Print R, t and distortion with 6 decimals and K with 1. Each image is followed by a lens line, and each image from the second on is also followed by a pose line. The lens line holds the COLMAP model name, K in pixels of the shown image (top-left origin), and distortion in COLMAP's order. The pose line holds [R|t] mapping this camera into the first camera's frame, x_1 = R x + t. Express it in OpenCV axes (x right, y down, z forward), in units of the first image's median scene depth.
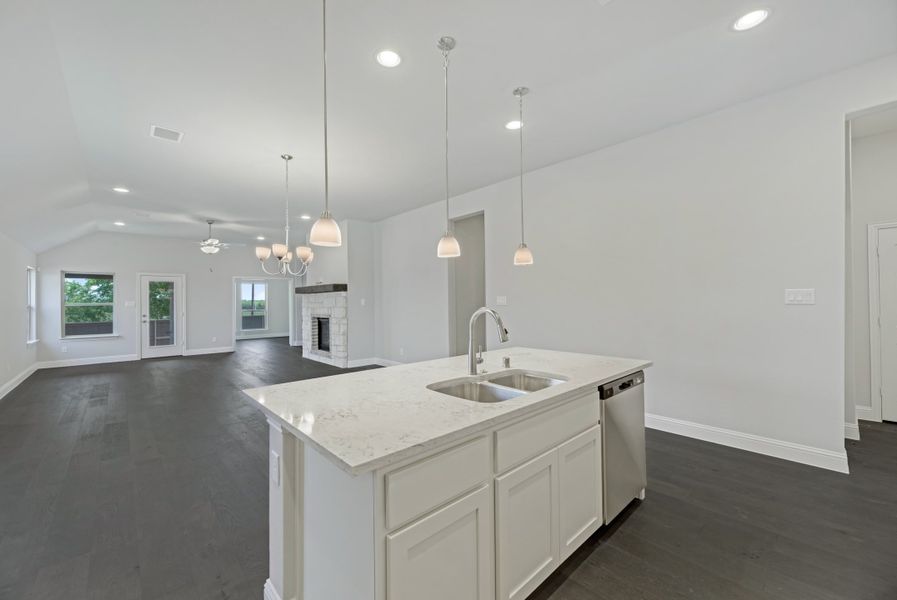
lens RADIAL K [[346.0, 0, 448.3], [0, 346.0, 299.9], [0, 0, 1]] dist [0.004103, 0.000486]
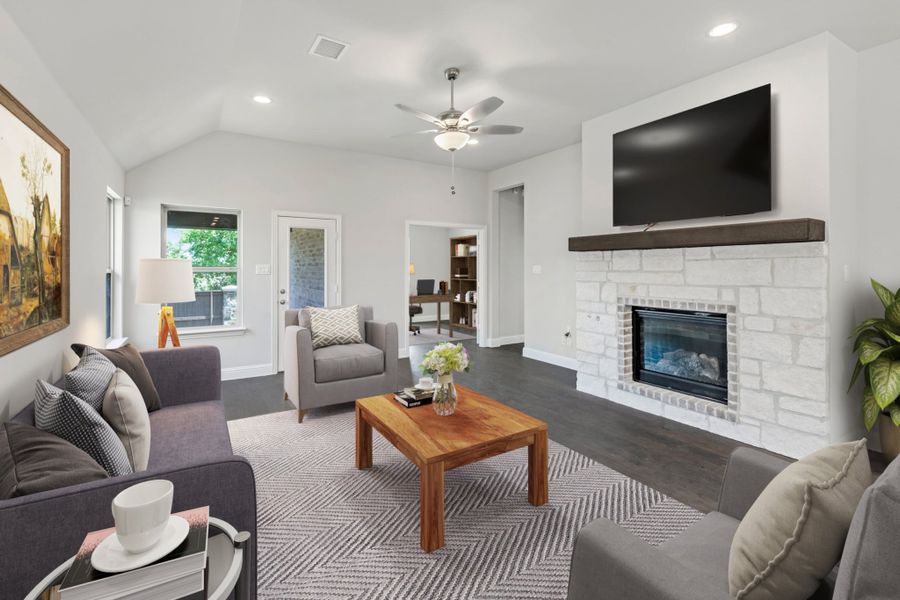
lens RADIAL K [[420.4, 0, 420.2], [0, 420.4, 270.1], [0, 0, 1]] dist [0.032239, -0.000497]
pose [[0.962447, 0.013000, -0.271158, -0.490129], [-0.010496, 0.999888, 0.010682, 0.003037], [0.271267, -0.007435, 0.962476, 0.424918]]
